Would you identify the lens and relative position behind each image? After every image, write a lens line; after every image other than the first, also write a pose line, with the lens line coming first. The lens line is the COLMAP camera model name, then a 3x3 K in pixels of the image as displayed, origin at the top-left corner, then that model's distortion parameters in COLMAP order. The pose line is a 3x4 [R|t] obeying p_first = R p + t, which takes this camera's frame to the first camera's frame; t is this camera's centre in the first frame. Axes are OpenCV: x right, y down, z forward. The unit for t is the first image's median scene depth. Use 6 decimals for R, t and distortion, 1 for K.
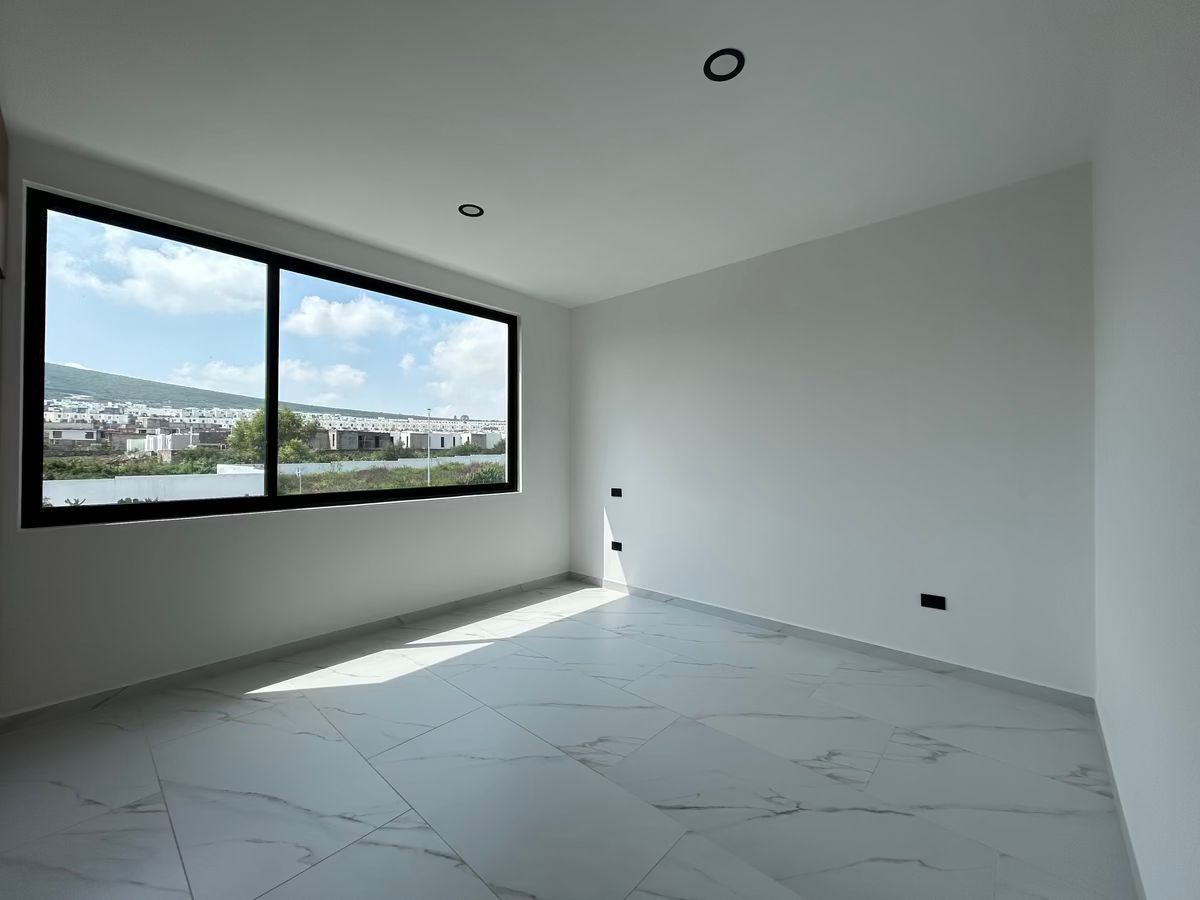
lens RADIAL K [[482.3, 0, 599.9], [0, 482.3, 443.8], [0, 0, 1]] dist [0.000796, -0.000254]
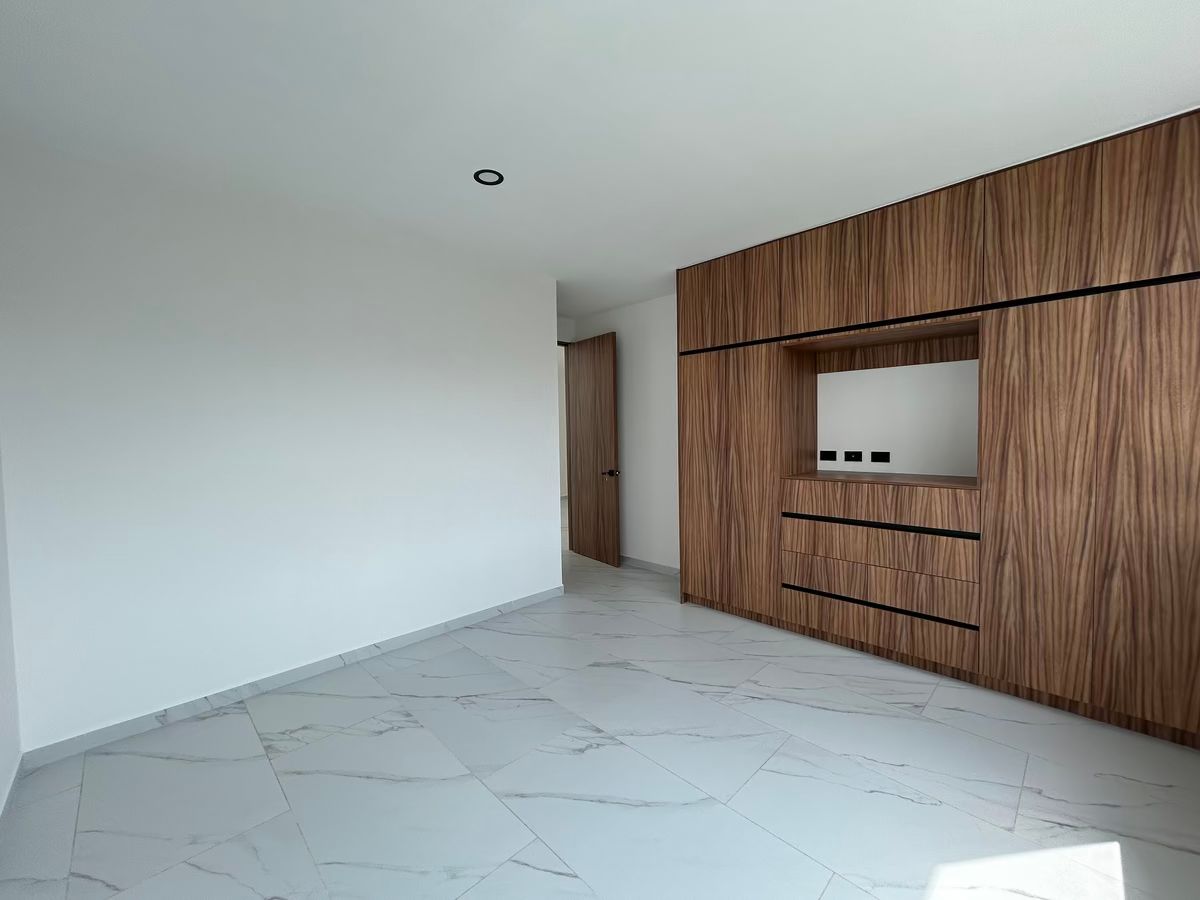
lens RADIAL K [[482.3, 0, 600.5], [0, 482.3, 446.5], [0, 0, 1]] dist [0.000796, -0.000254]
pose [[-0.998339, 0.013794, 0.055937, -0.108921], [0.014254, 0.999868, 0.007839, -0.034588], [-0.055821, 0.008624, -0.998404, 2.090581]]
